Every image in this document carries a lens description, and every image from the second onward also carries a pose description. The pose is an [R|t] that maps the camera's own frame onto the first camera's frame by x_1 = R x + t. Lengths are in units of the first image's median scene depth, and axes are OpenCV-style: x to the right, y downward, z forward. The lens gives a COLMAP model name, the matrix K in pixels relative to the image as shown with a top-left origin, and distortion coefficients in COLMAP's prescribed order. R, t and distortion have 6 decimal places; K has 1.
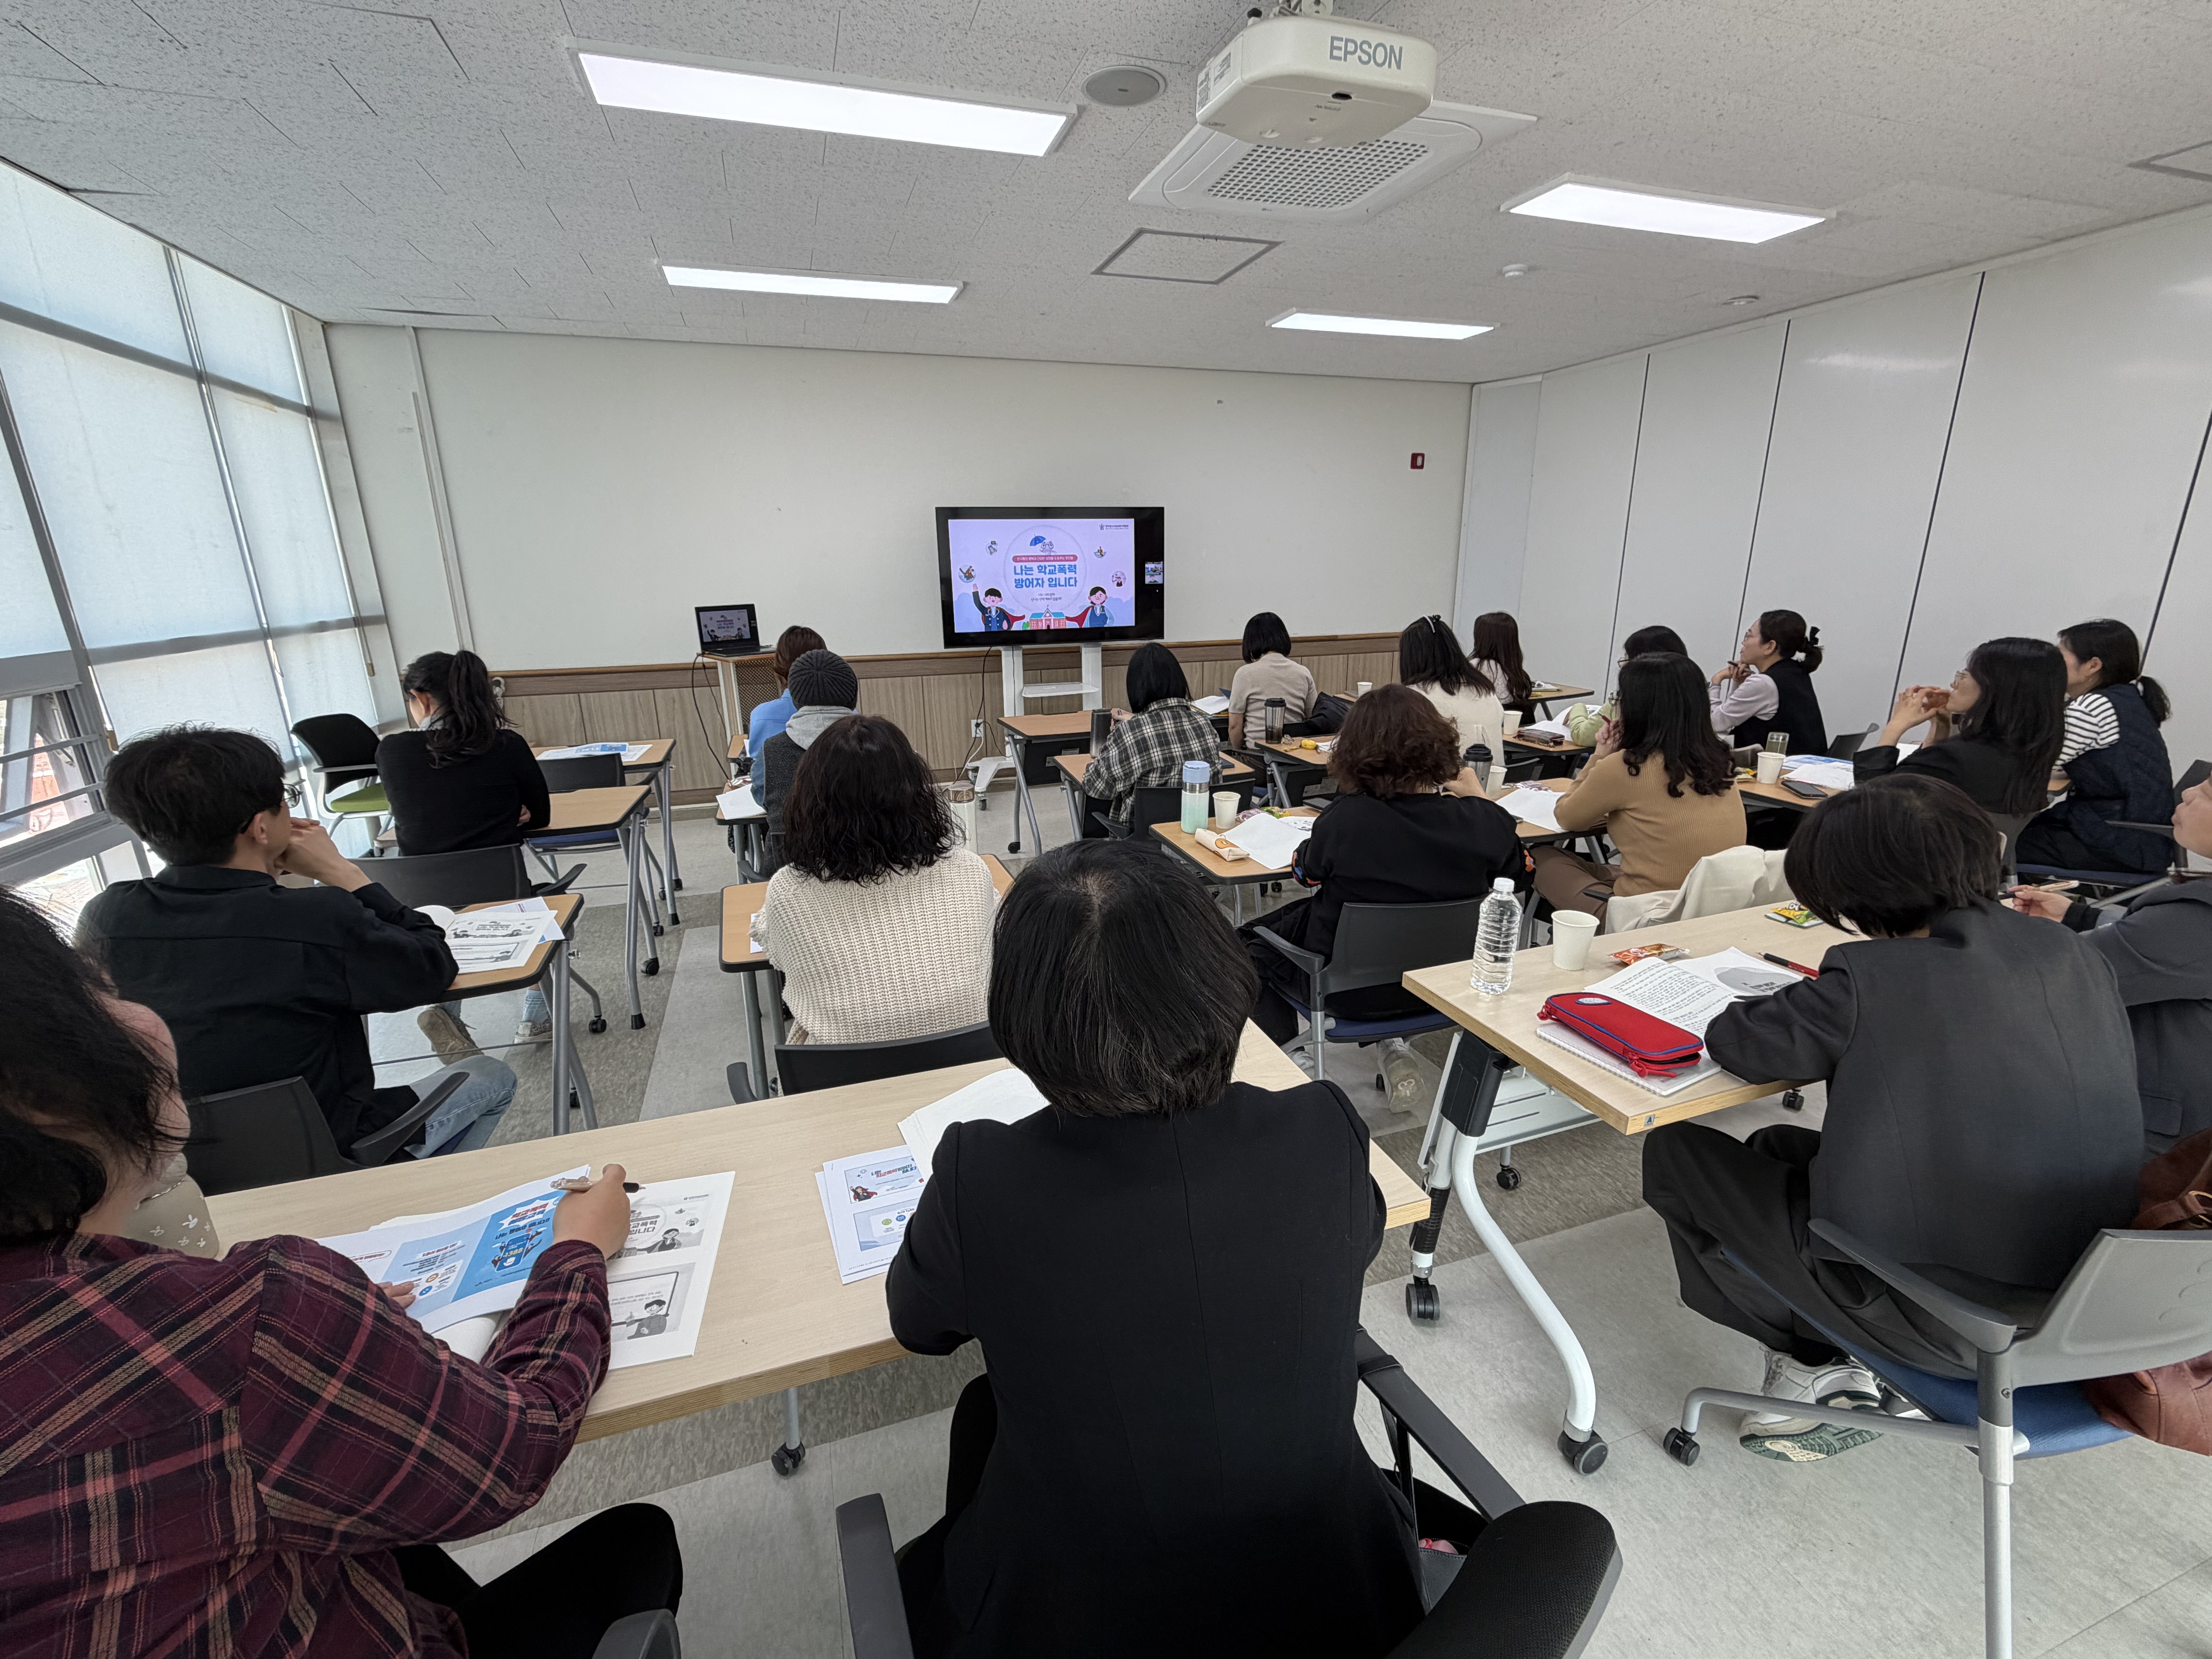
lens RADIAL K [[948.7, 0, 1106.3], [0, 948.7, 829.1], [0, 0, 1]] dist [-0.000543, -0.001014]
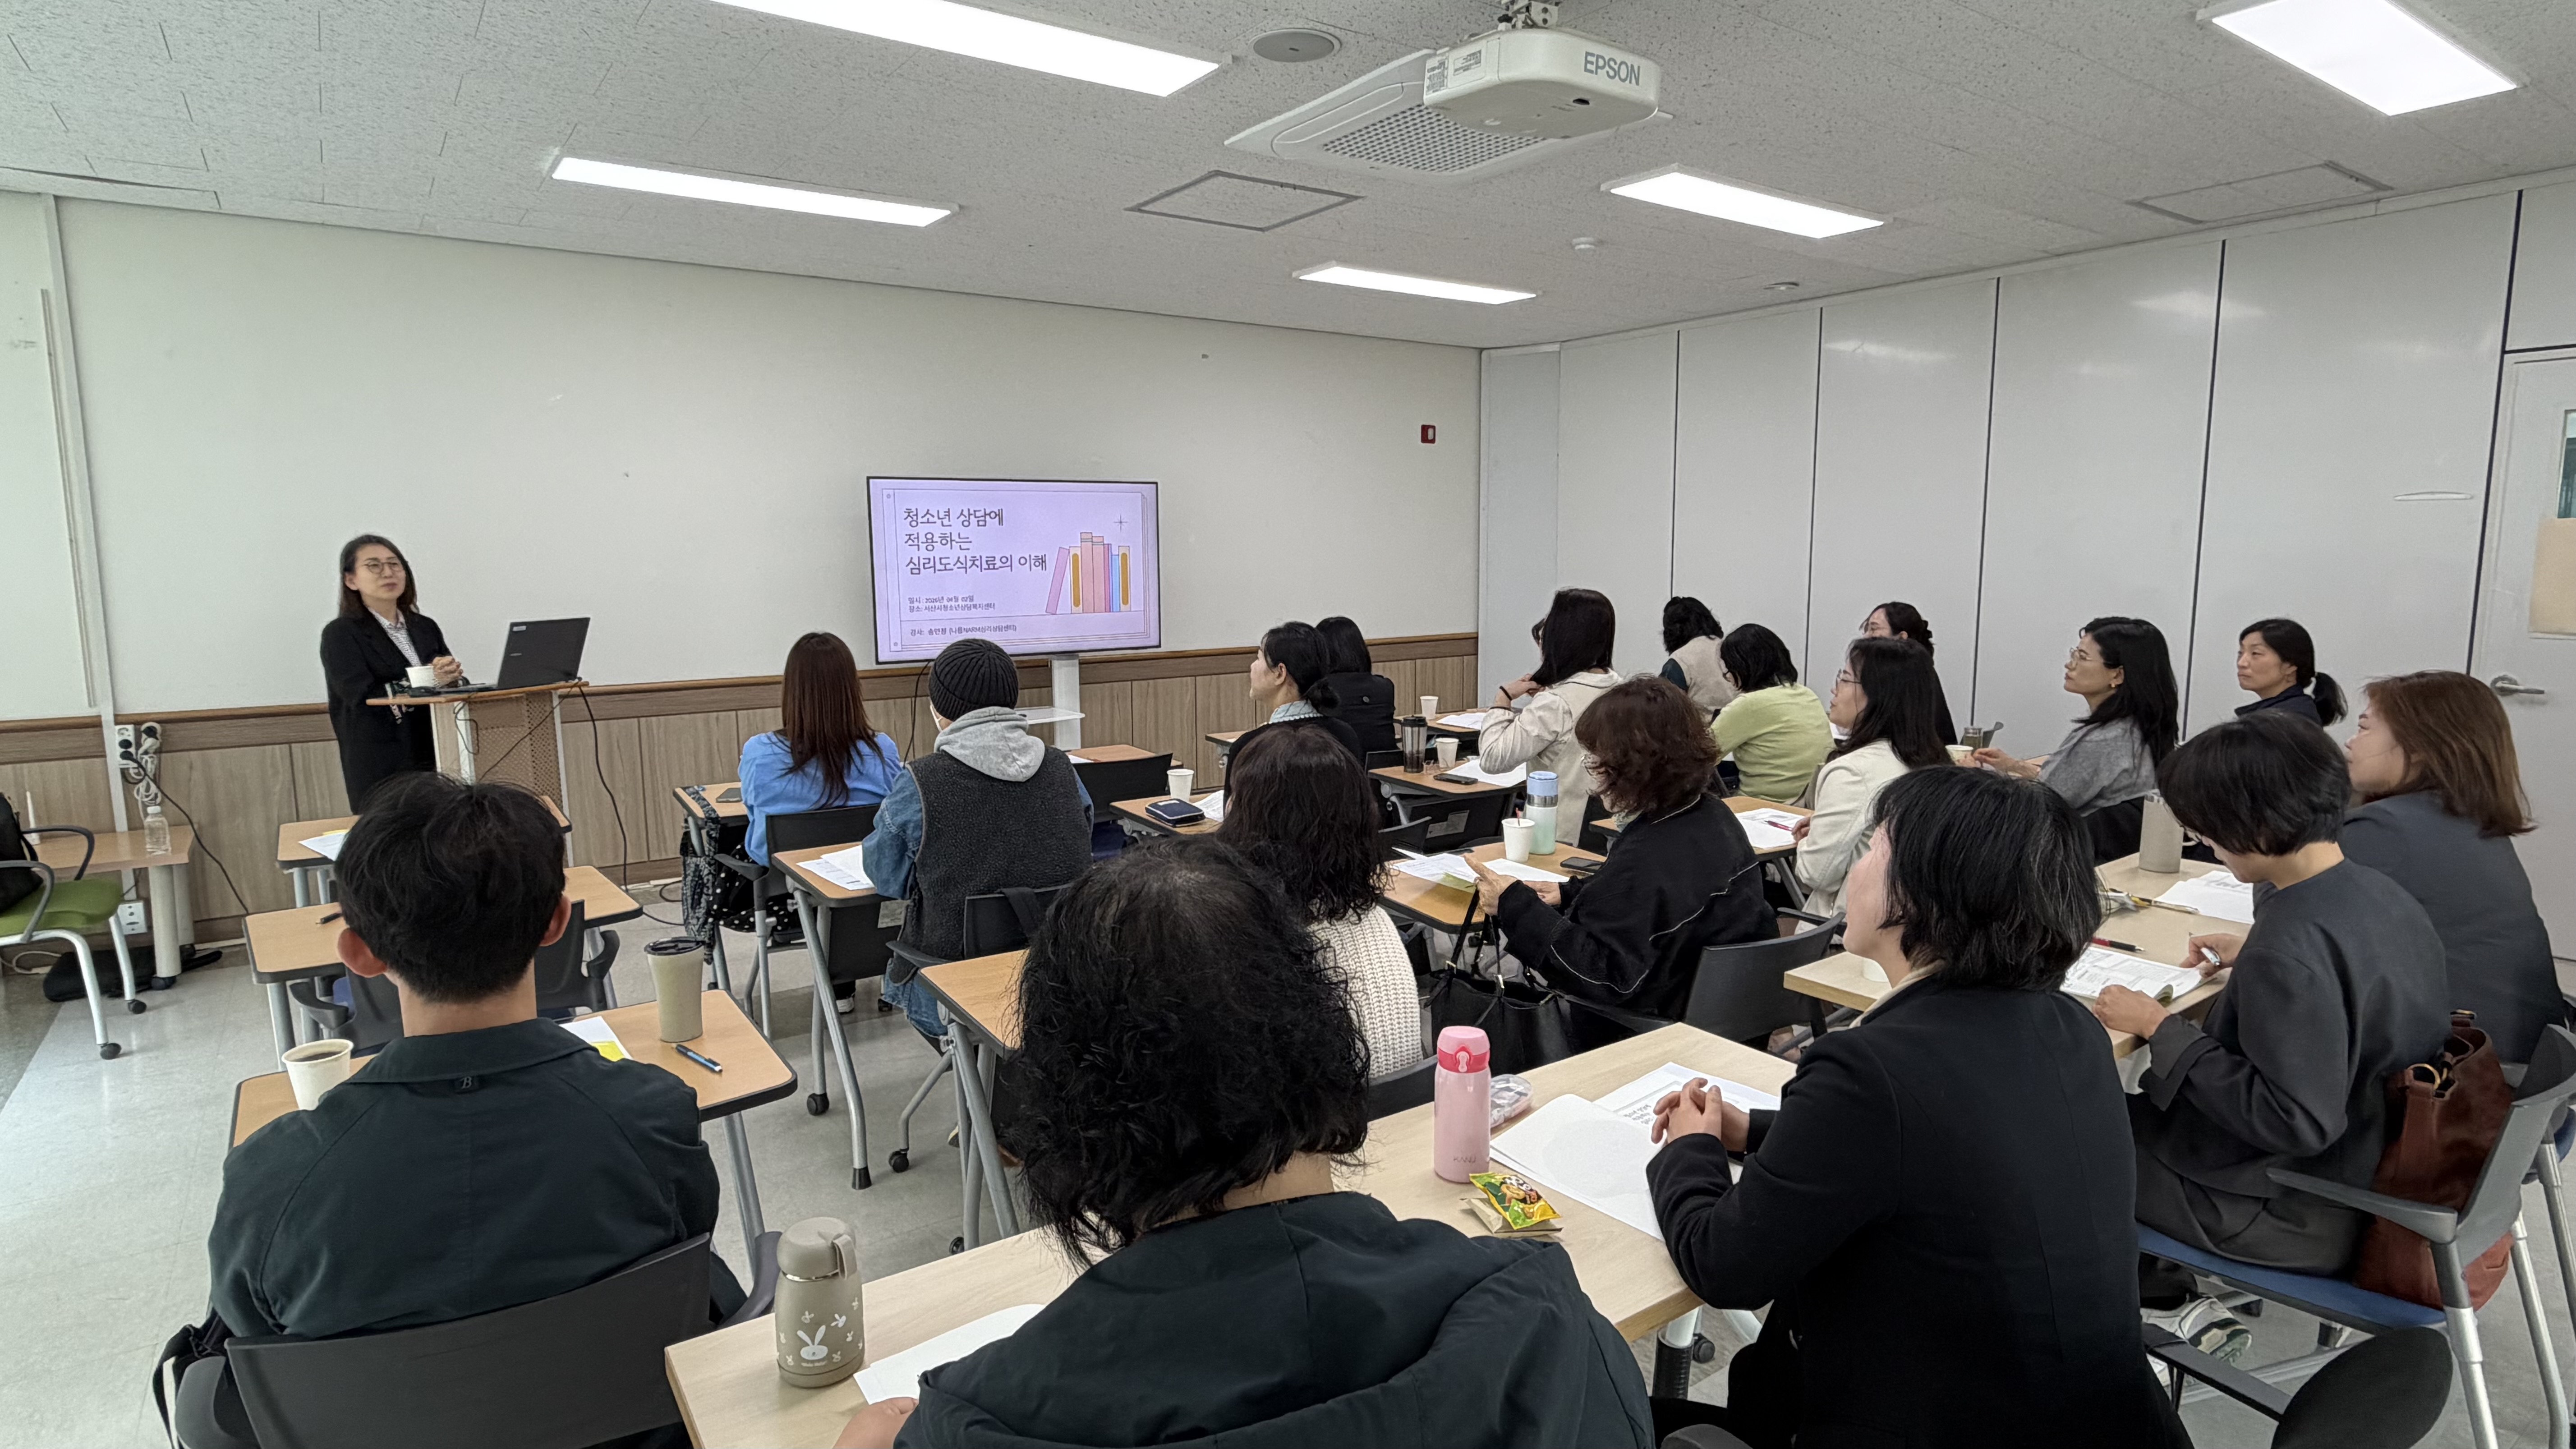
lens RADIAL K [[1352.0, 0, 1292.1], [0, 1352.0, 722.5], [0, 0, 1]] dist [-0.003783, 0.000551]
pose [[0.955079, -0.032695, 0.294542, -0.235506], [0.076169, 0.987588, -0.137361, 0.026767], [-0.286395, 0.153625, 0.945715, -0.082460]]
